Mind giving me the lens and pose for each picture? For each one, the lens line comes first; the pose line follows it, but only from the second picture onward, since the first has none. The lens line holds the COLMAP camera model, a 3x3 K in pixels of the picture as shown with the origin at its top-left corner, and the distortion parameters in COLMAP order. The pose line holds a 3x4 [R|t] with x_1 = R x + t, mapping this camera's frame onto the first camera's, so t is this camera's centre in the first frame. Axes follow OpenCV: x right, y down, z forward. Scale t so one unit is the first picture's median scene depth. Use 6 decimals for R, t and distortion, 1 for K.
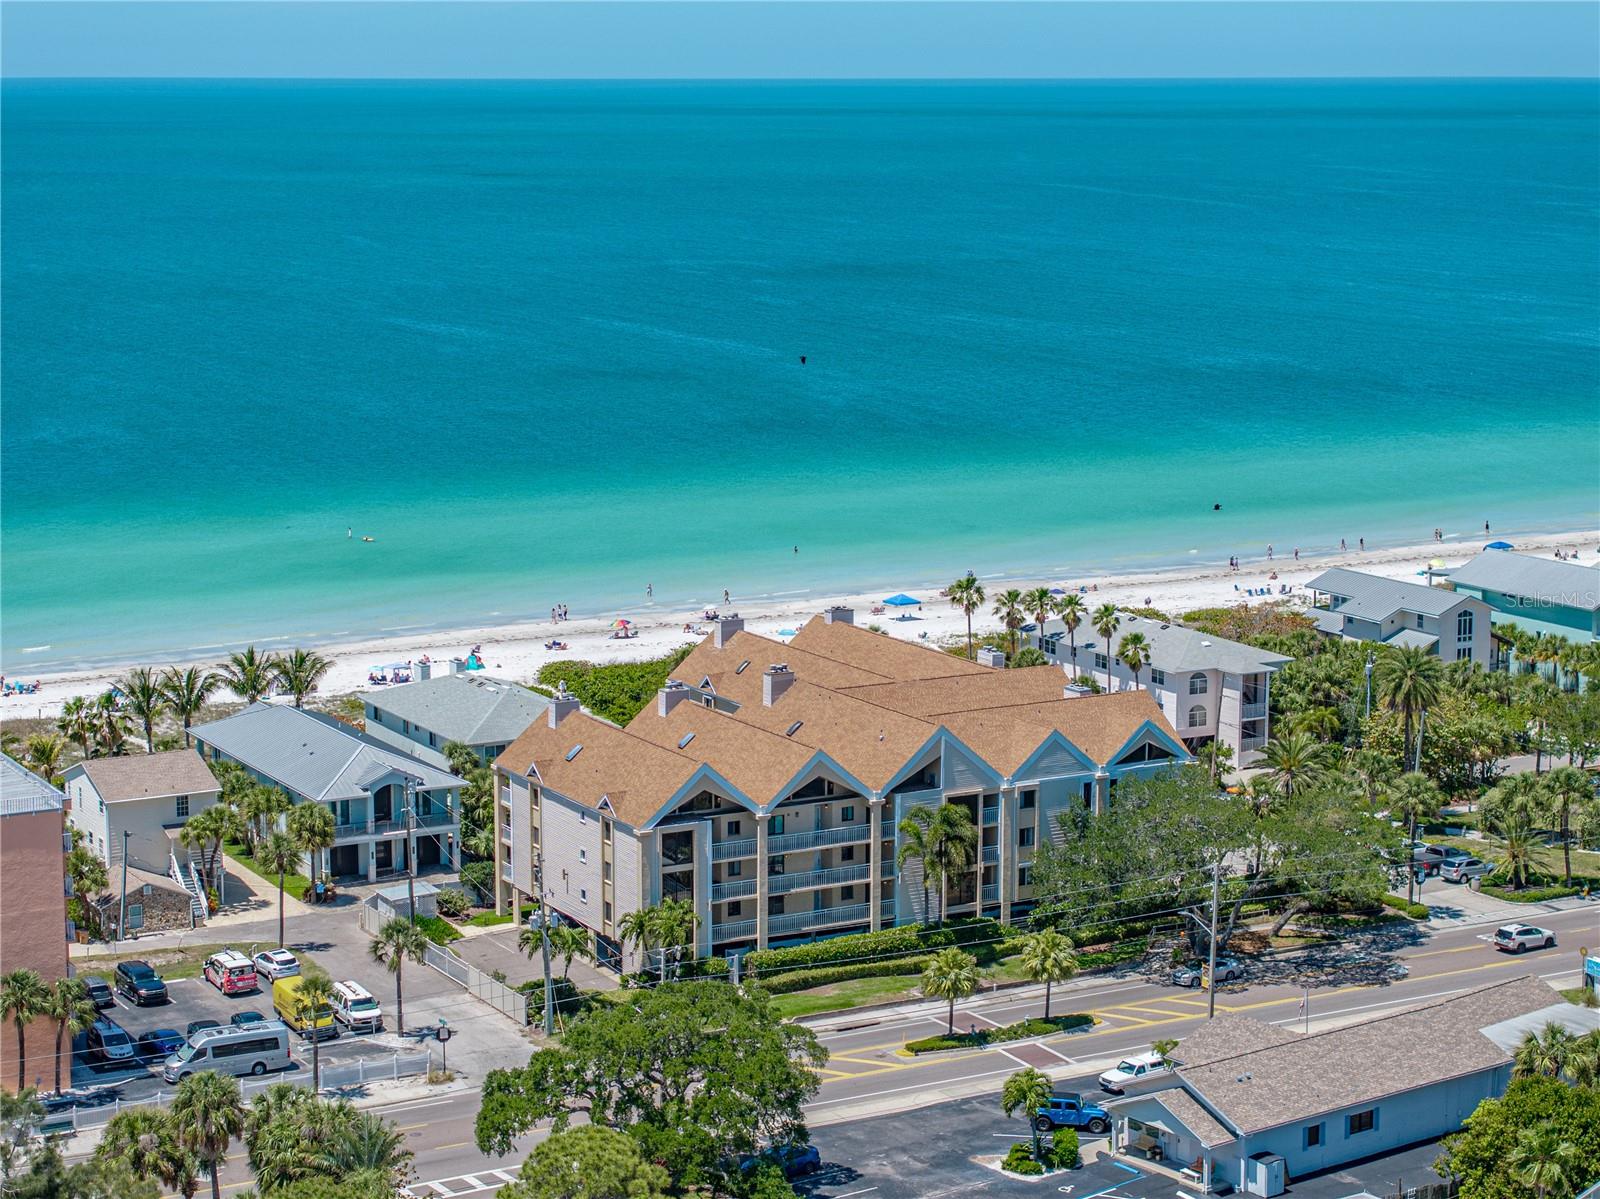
lens RADIAL K [[3204.2, 0, 800.0], [0, 3204.2, 599.5], [0, 0, 1]] dist [-0.072908, 1.706126]
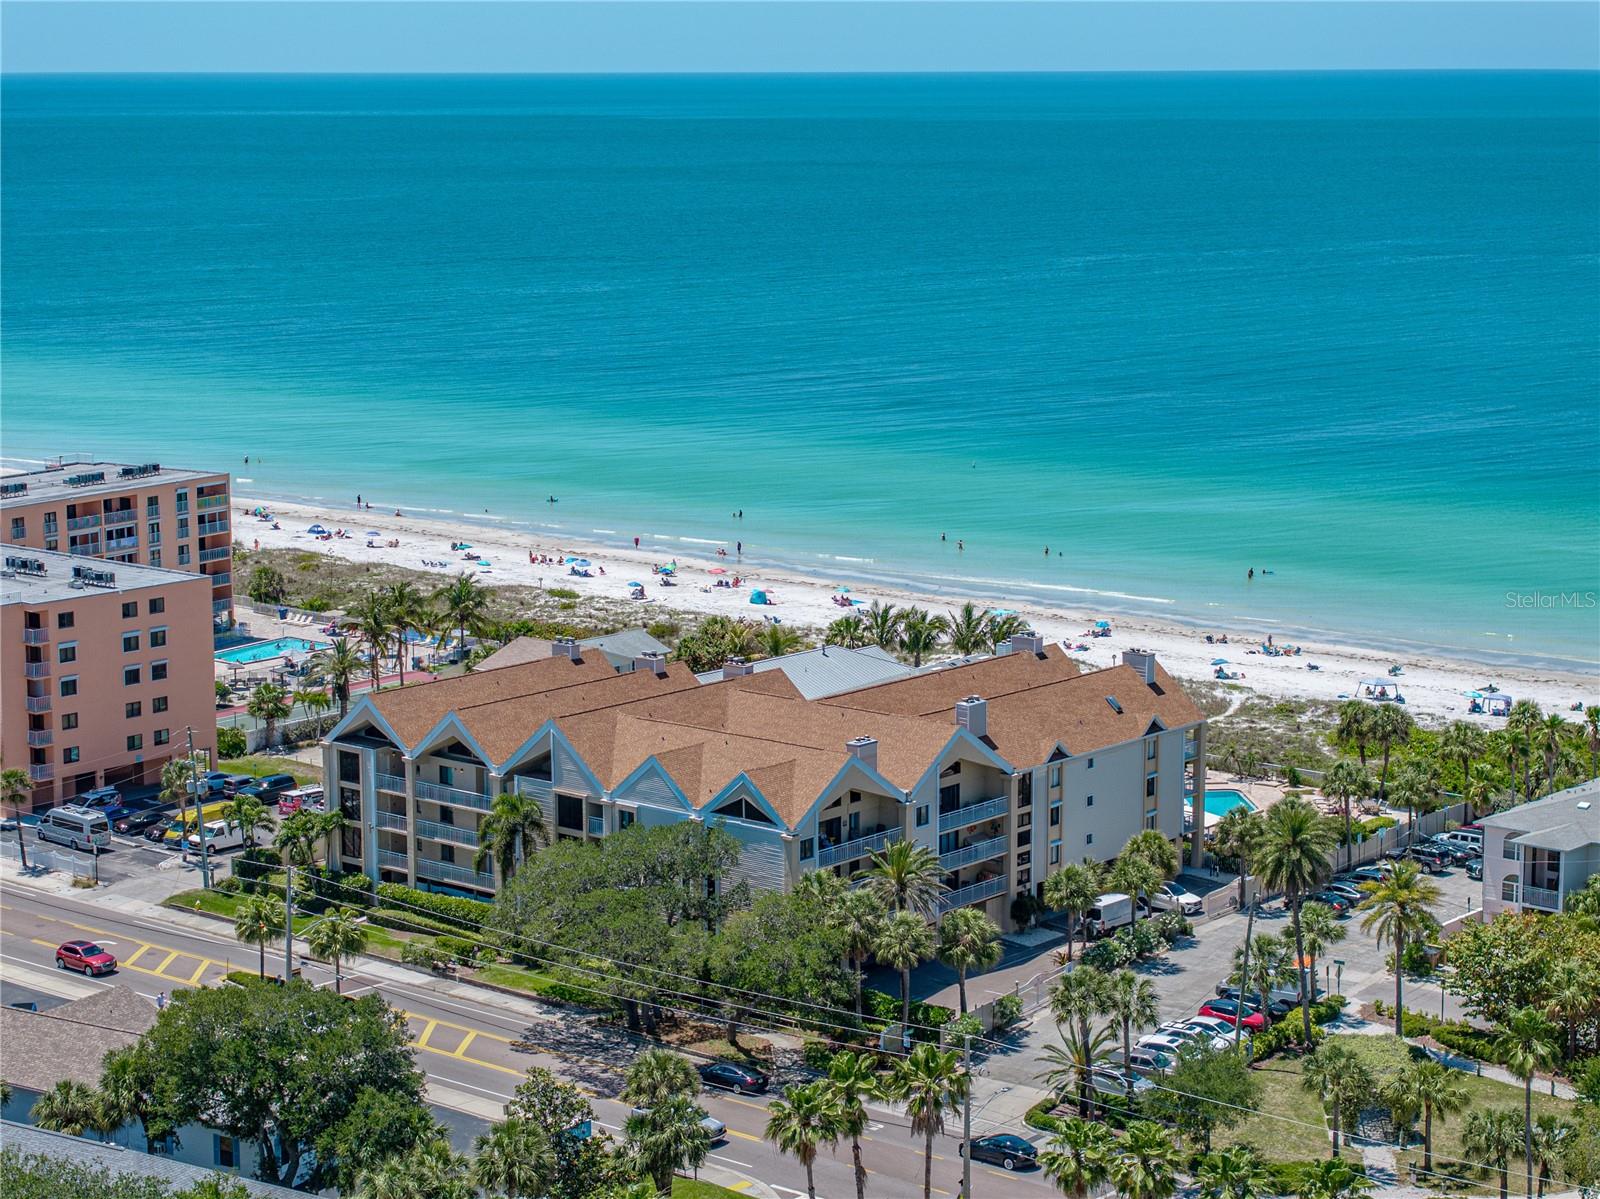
lens RADIAL K [[3204.2, 0, 800.0], [0, 3204.2, 599.5], [0, 0, 1]] dist [-0.072908, 1.706126]
pose [[0.356391, 0.153929, -0.921570, 0.956717], [-0.148886, 0.983089, 0.106627, -0.110754], [0.922398, 0.099208, 0.373282, 0.692896]]
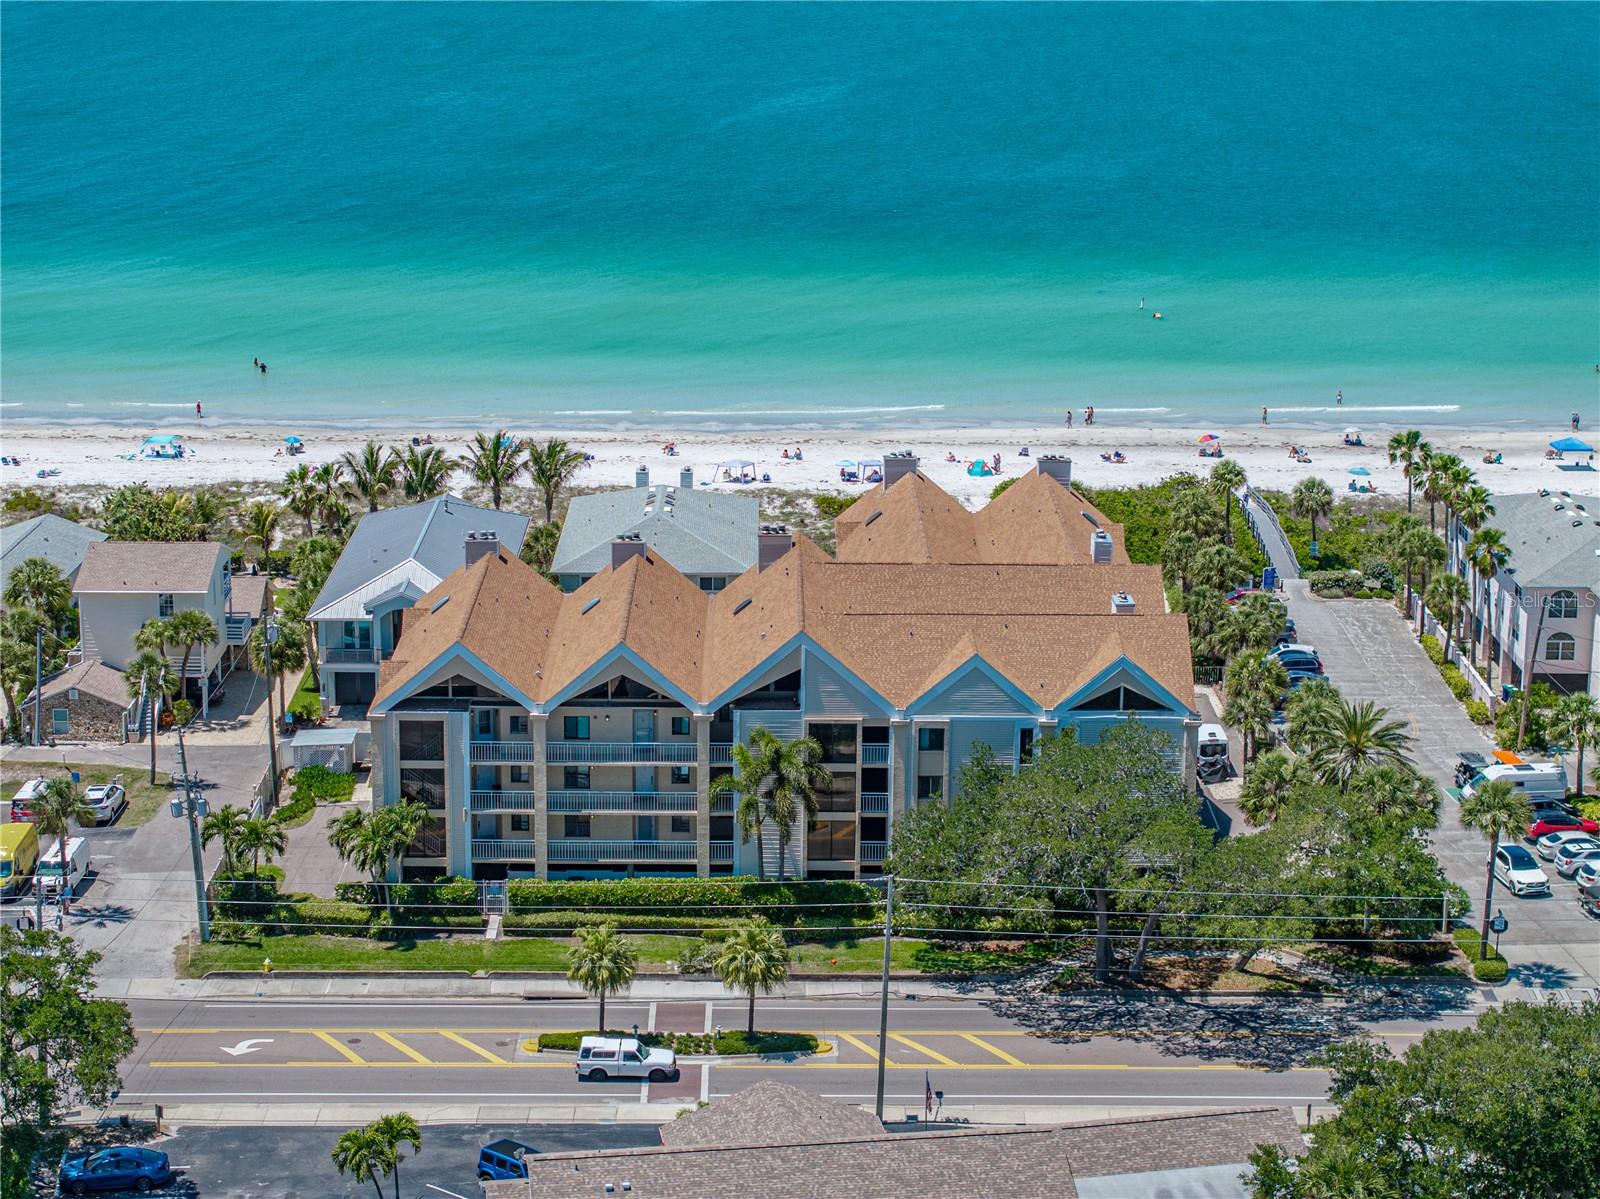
lens RADIAL K [[3159.0, 0, 800.0], [0, 3159.0, 599.5], [0, 0, 1]] dist [0.025914, 0.333283]
pose [[0.878760, 0.126030, -0.460323, 0.390757], [-0.086291, 0.990564, 0.106474, -0.049136], [0.469398, -0.053843, 0.881343, 0.321255]]
